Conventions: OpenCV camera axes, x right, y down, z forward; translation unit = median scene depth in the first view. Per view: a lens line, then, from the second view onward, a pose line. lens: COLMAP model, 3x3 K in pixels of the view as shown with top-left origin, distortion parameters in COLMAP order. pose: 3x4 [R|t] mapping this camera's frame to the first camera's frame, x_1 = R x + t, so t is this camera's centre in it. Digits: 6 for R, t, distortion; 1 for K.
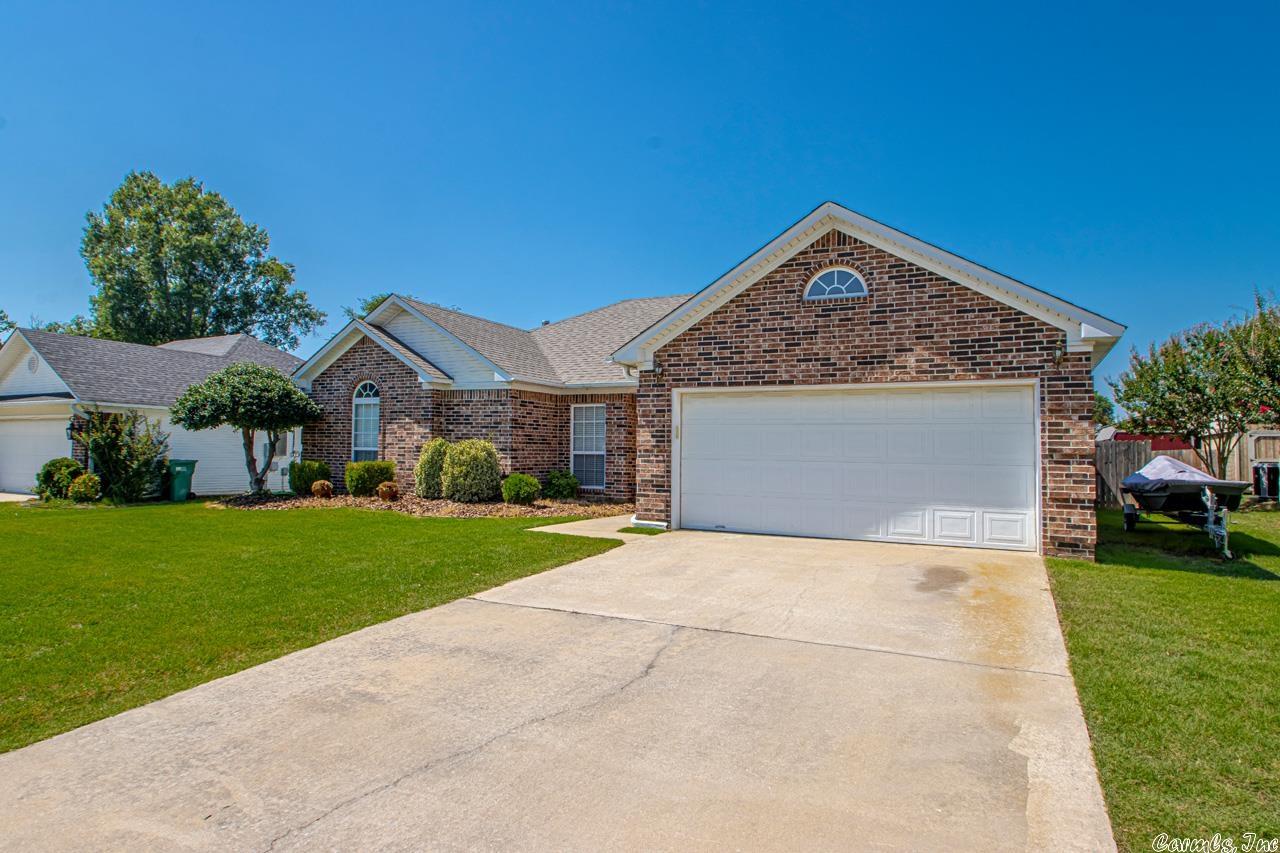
lens RADIAL K [[696.0, 0, 642.0], [0, 696.0, 430.0], [0, 0, 1]] dist [-0.017444, 0.000067]
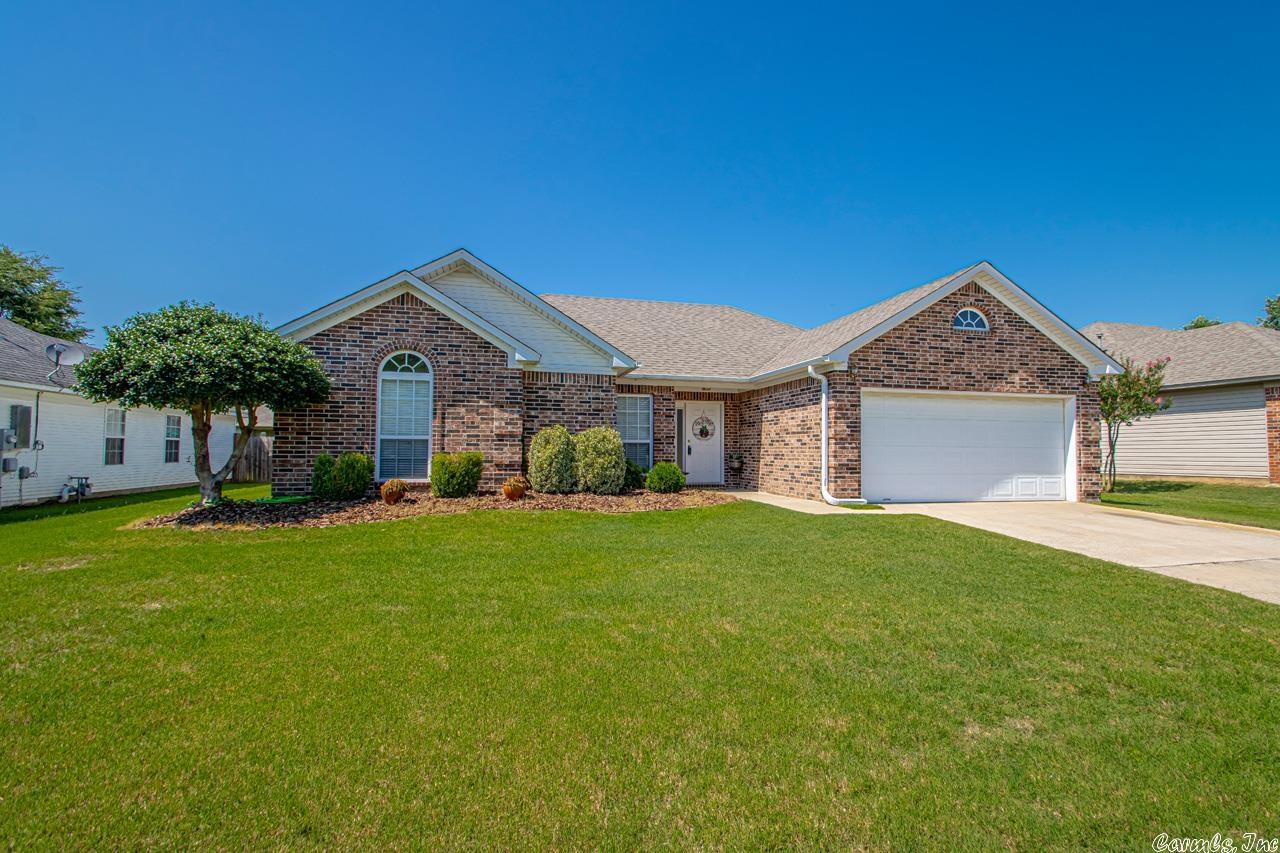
lens RADIAL K [[590.8, 0, 641.3], [0, 590.8, 425.7], [0, 0, 1]] dist [0.012453, -0.008534]
pose [[0.770294, 0.014764, 0.637518, -0.926199], [-0.017856, 0.999839, -0.001580, 0.015608], [-0.637439, -0.010166, 0.770434, 0.466260]]
